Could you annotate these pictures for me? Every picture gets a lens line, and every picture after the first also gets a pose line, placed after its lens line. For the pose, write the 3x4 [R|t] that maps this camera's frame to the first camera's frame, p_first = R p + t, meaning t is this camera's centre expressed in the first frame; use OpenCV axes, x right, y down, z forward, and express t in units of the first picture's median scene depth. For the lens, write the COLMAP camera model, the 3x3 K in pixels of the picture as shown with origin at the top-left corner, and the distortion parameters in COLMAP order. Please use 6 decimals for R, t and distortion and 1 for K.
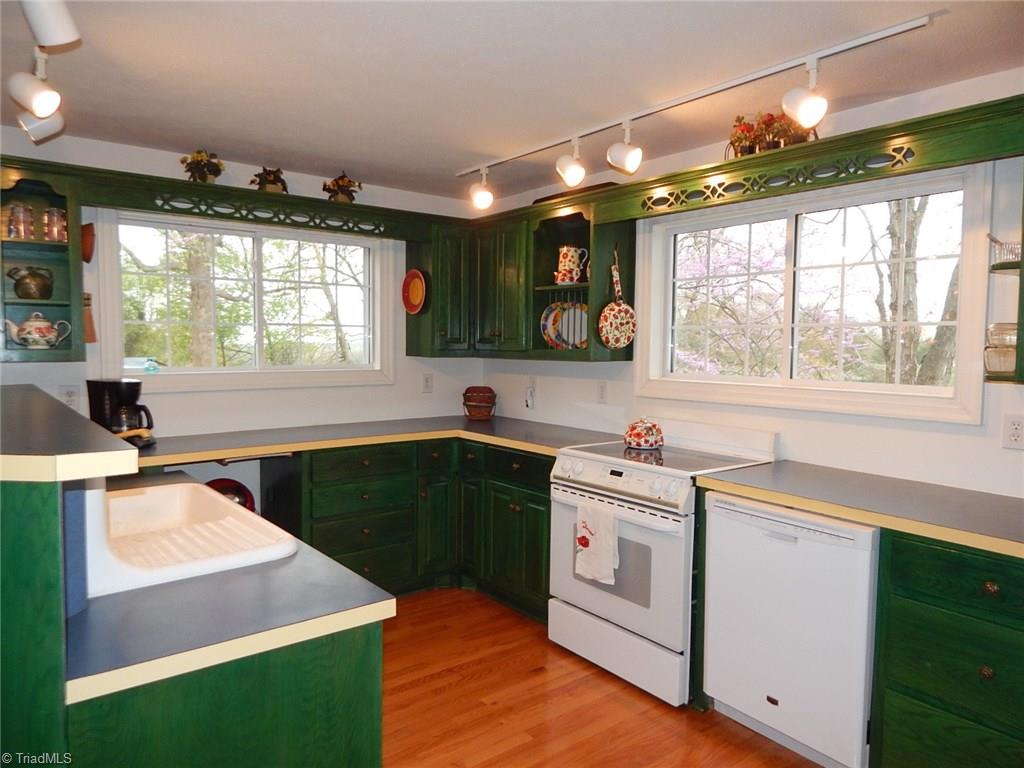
lens RADIAL K [[680.6, 0, 509.8], [0, 680.6, 380.2], [0, 0, 1]] dist [-0.005596, -0.001434]
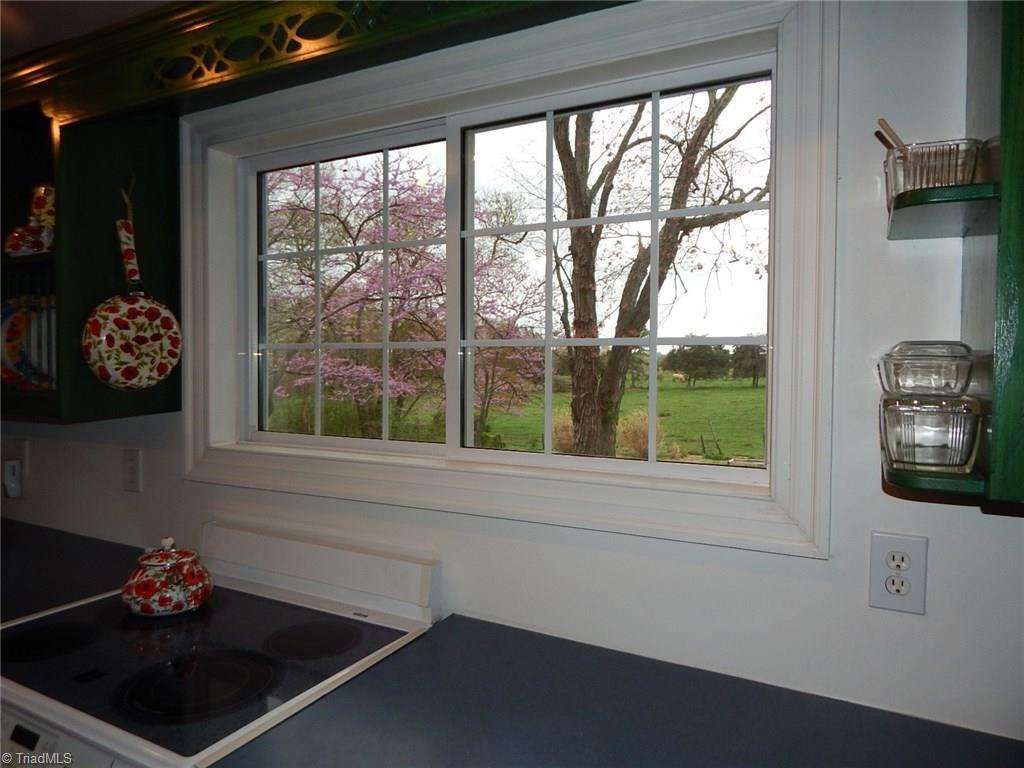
lens RADIAL K [[680.6, 0, 509.8], [0, 680.6, 380.2], [0, 0, 1]] dist [-0.005596, -0.001434]
pose [[0.912021, -0.017633, 0.409764, 0.205549], [0.026919, 0.999495, -0.016904, -0.037803], [-0.409259, 0.026447, 0.912035, 0.445979]]
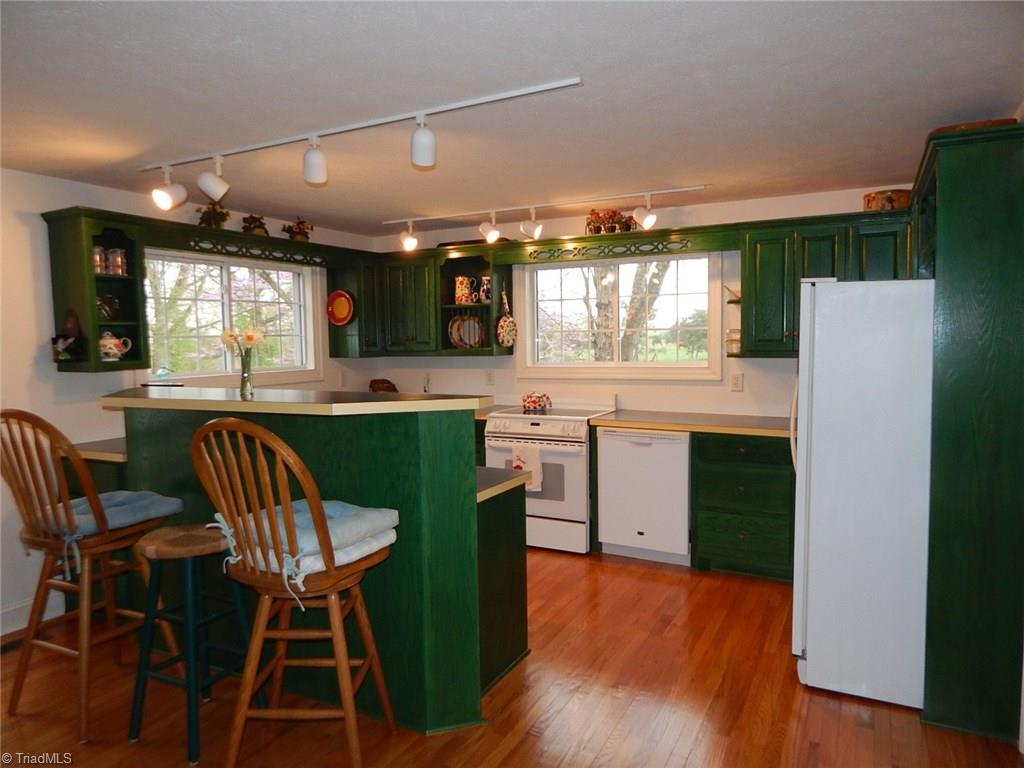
lens RADIAL K [[680.6, 0, 509.8], [0, 680.6, 380.2], [0, 0, 1]] dist [-0.005596, -0.001434]
pose [[0.913362, -0.049722, 0.404101, -0.449432], [0.047732, 0.998747, 0.015003, 0.004303], [-0.404341, 0.005585, 0.914591, -0.375700]]
